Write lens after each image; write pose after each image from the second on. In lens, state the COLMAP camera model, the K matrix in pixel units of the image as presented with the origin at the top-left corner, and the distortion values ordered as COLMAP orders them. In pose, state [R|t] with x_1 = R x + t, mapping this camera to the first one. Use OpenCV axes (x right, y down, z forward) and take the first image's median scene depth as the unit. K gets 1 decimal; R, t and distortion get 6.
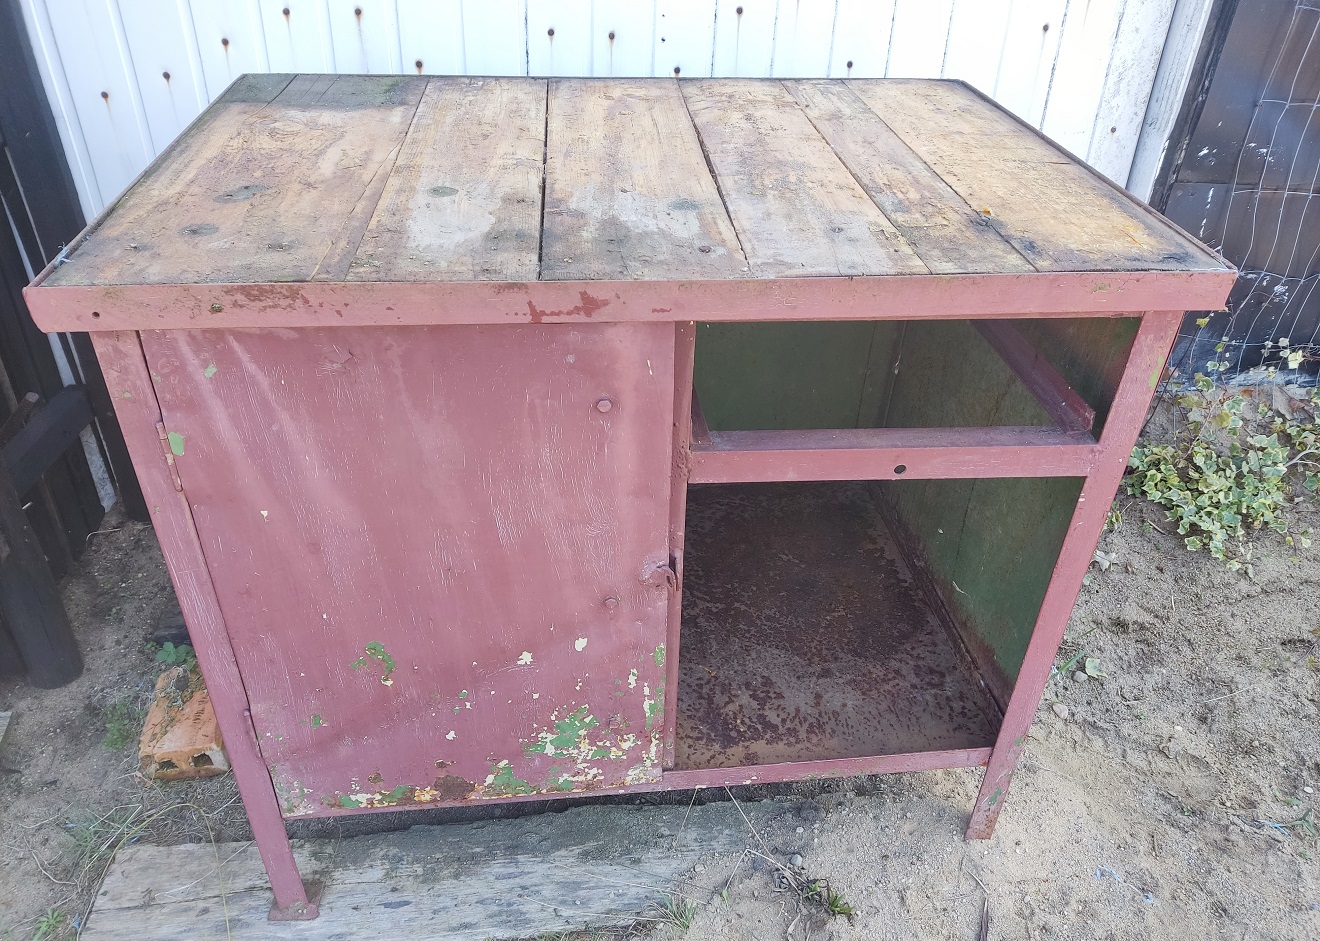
lens RADIAL K [[1005.2, 0, 663.9], [0, 1005.2, 468.8], [0, 0, 1]] dist [0.010599, -0.052428]
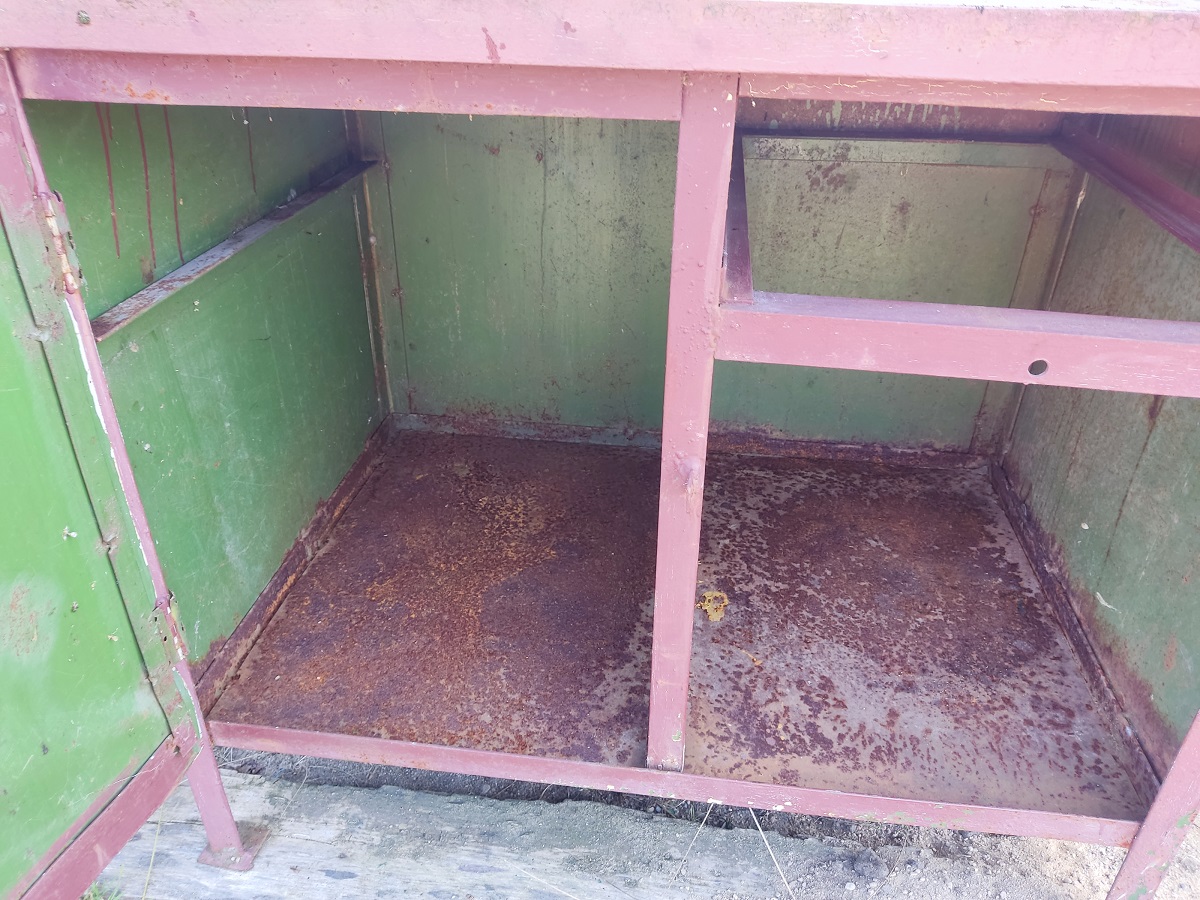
lens RADIAL K [[903.8, 0, 595.1], [0, 903.8, 443.8], [0, 0, 1]] dist [-0.008534, -0.023319]
pose [[0.968388, 0.102178, -0.227562, 0.069588], [-0.118524, 0.991177, -0.059329, 0.091364], [0.219492, 0.084425, 0.971955, 0.270992]]
